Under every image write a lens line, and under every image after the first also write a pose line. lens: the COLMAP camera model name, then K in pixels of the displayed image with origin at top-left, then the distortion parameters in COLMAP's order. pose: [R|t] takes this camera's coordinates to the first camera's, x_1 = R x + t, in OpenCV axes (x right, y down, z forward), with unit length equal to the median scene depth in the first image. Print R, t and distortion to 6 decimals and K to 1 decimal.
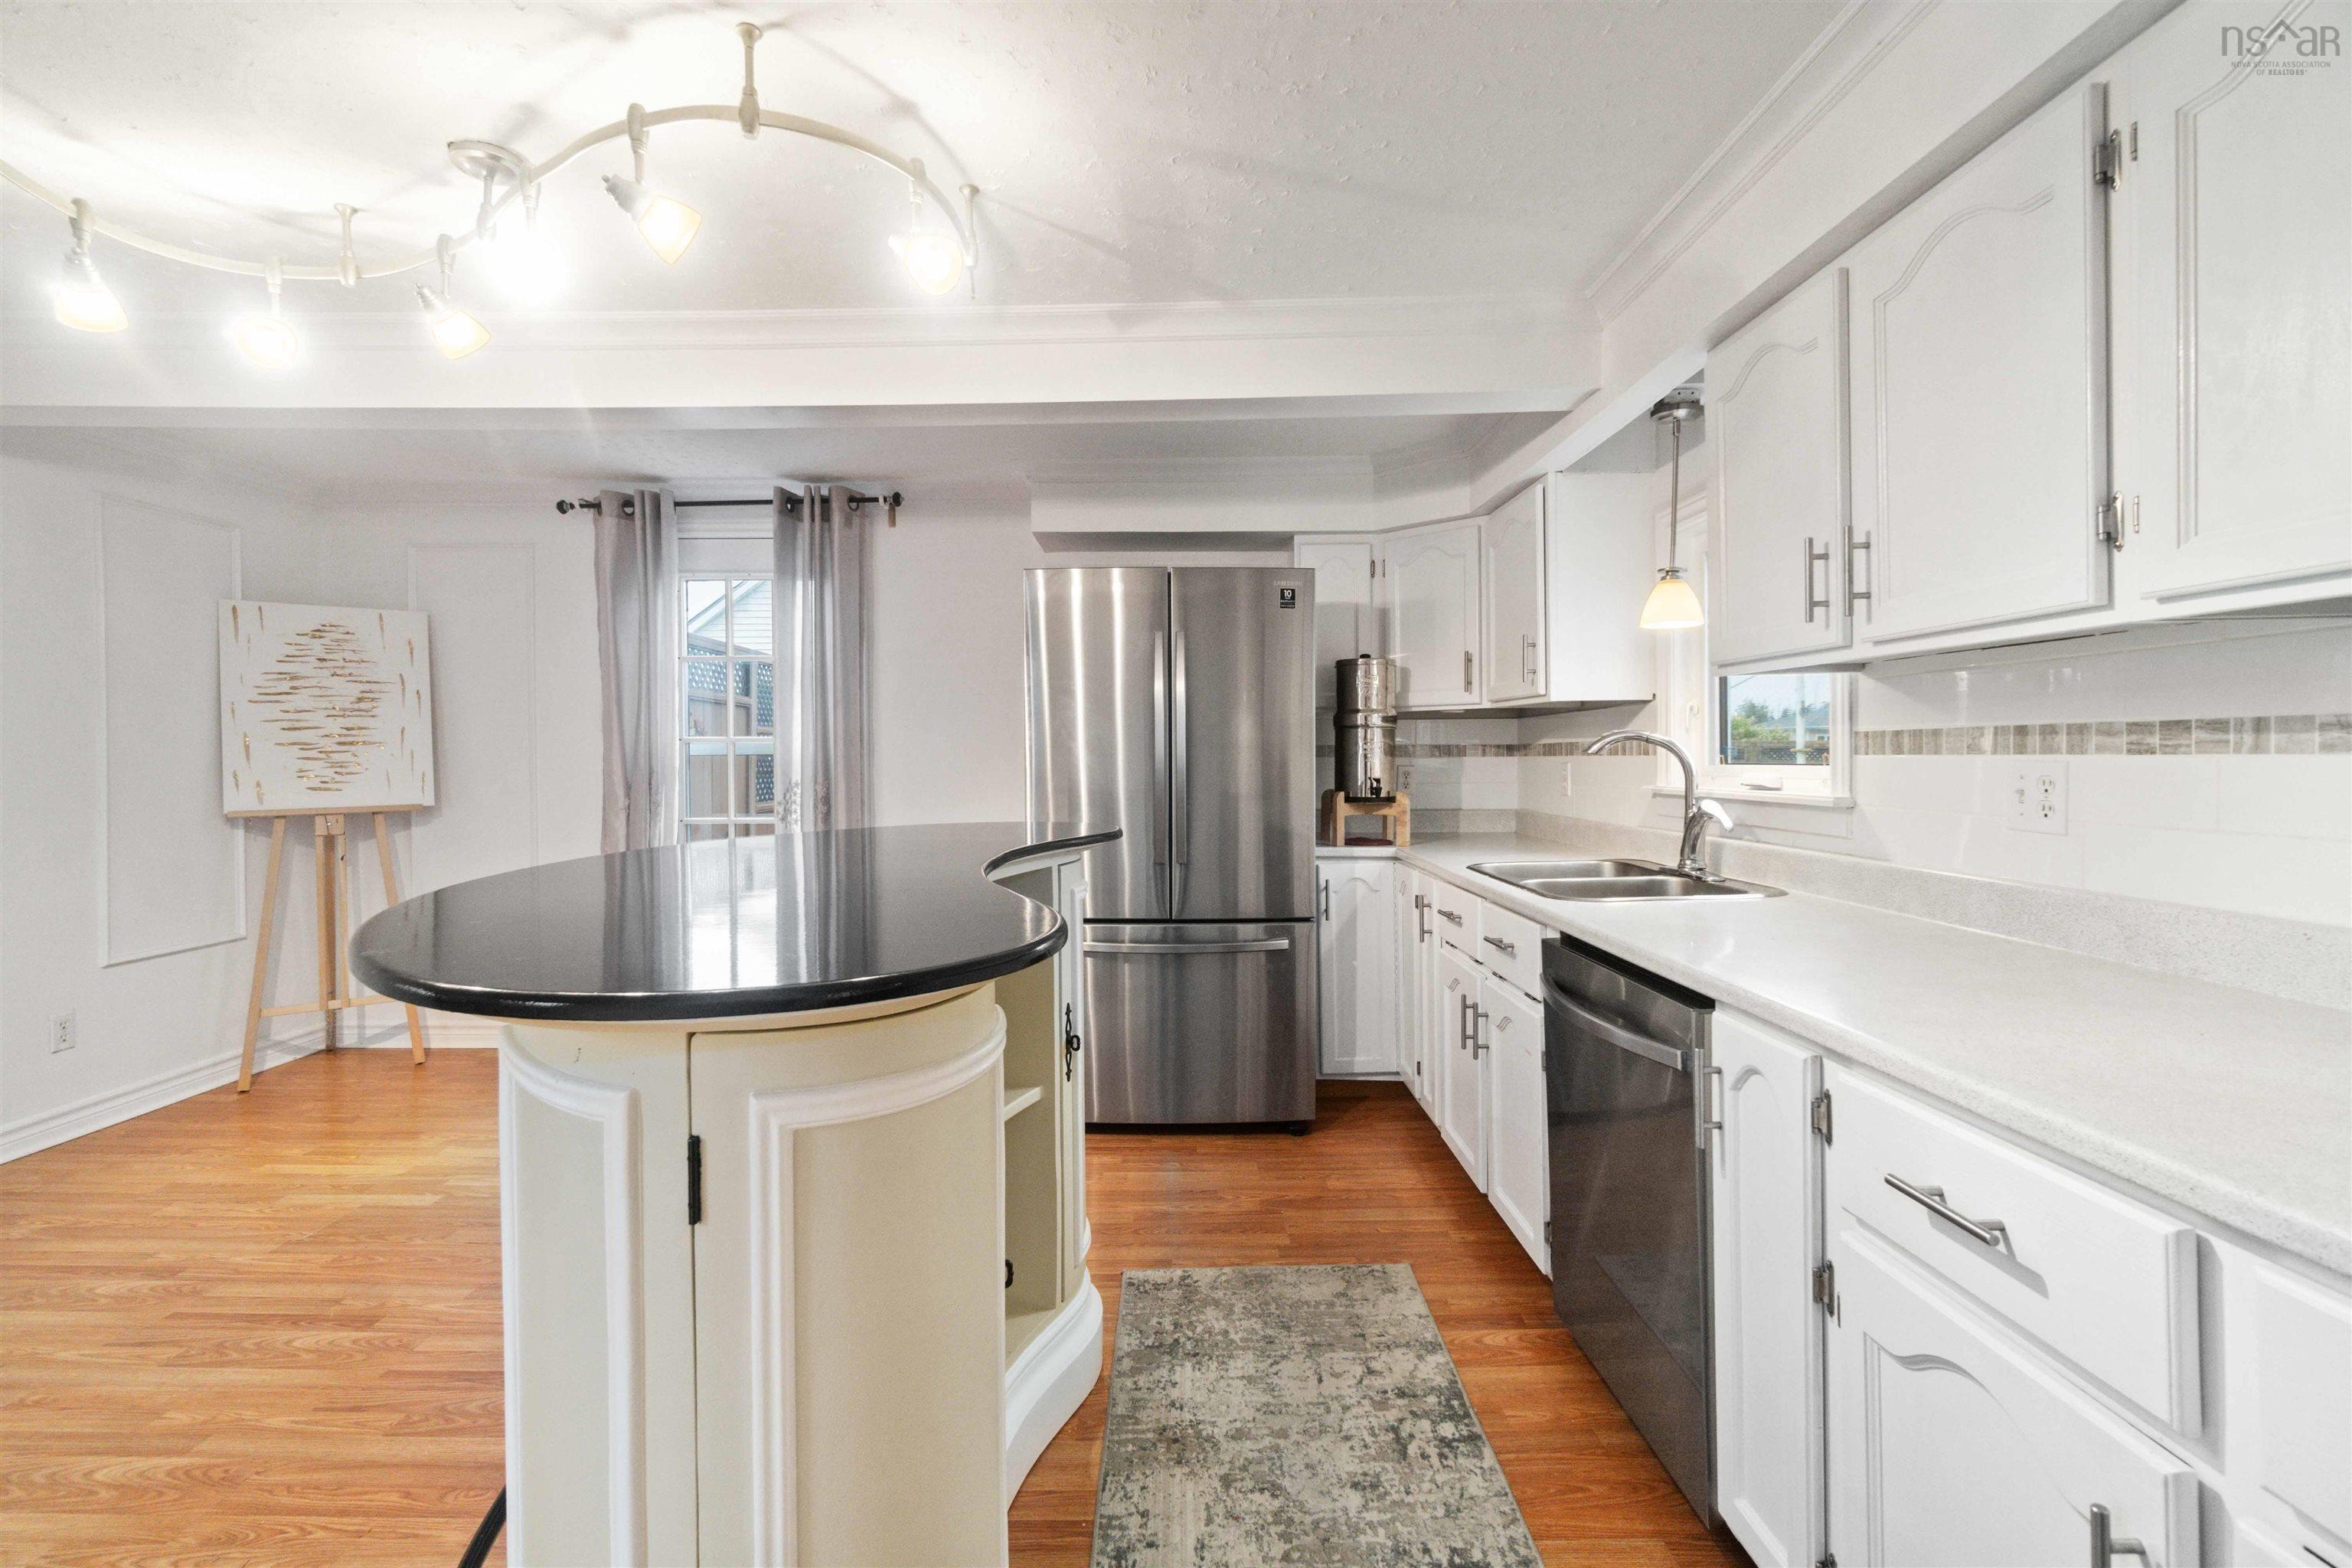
lens RADIAL K [[1031.8, 0, 1171.4], [0, 1031.8, 758.8], [0, 0, 1]] dist [-0.012863, 0.001205]
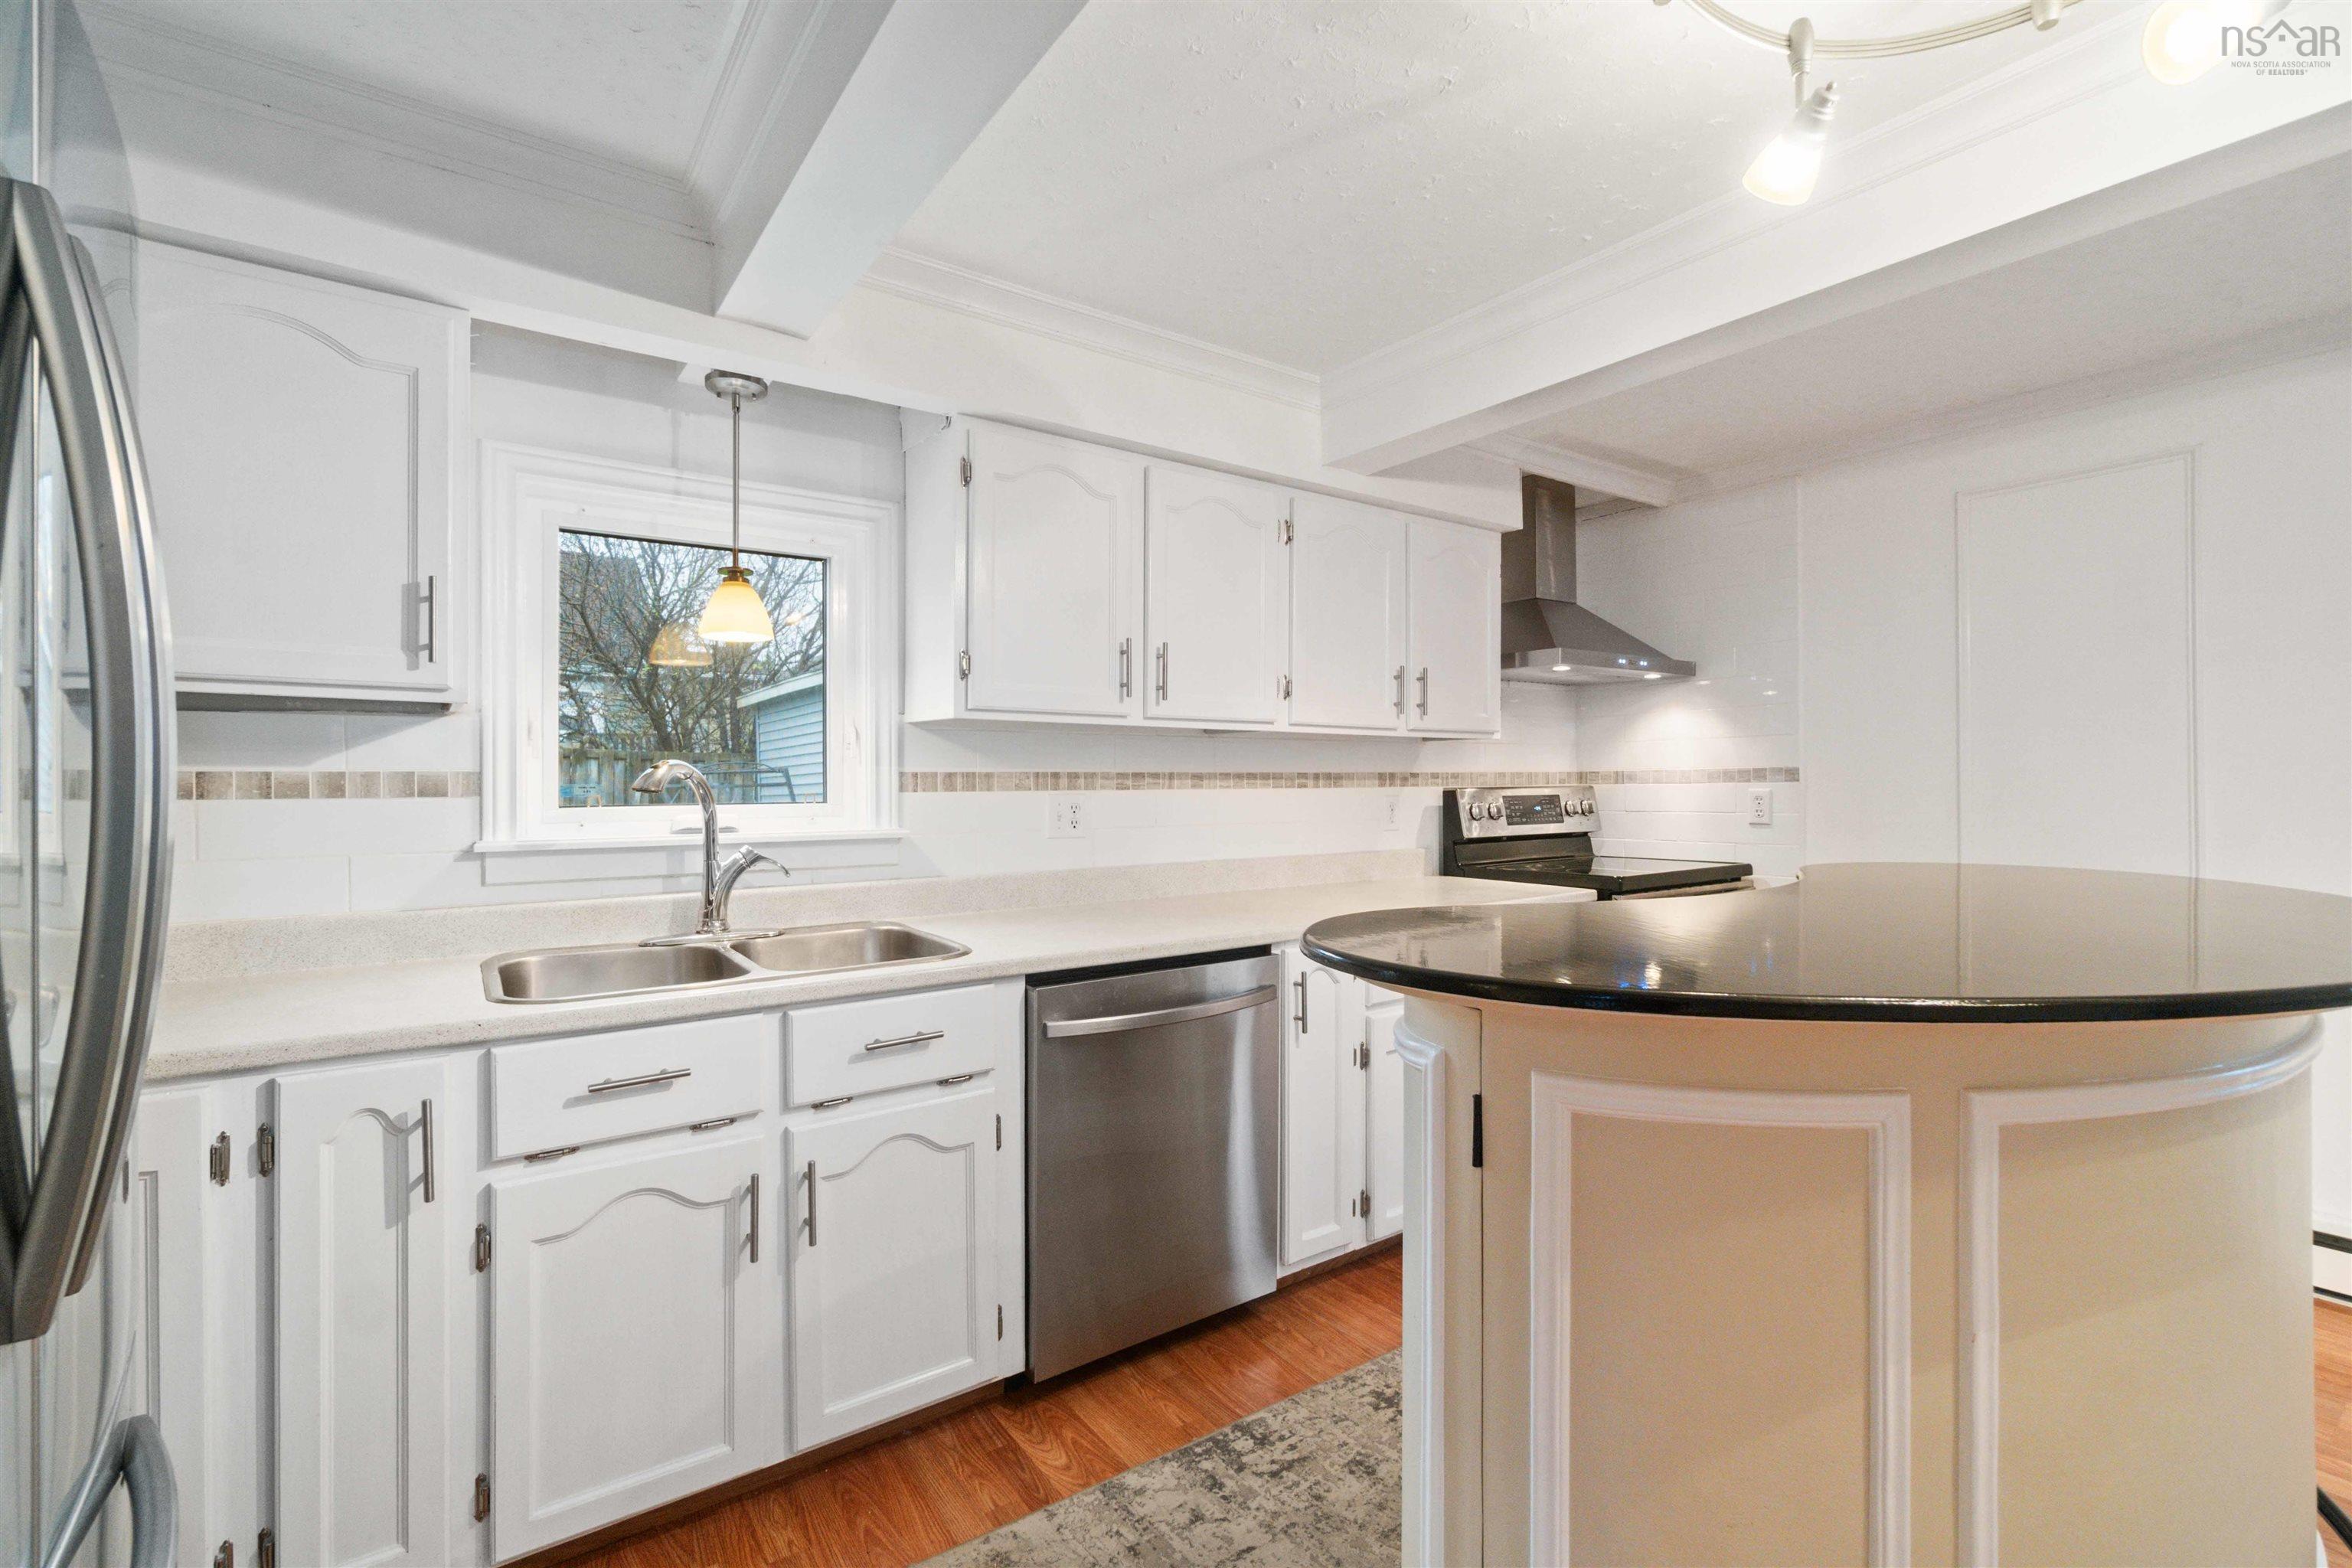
lens RADIAL K [[1031.8, 0, 1175.8], [0, 1031.8, 783.1], [0, 0, 1]] dist [-0.012863, 0.001205]
pose [[-0.576458, 0.001181, 0.817126, -0.548235], [0.006761, 0.999972, 0.003325, -0.018777], [-0.817099, 0.007441, -0.576449, 1.672387]]
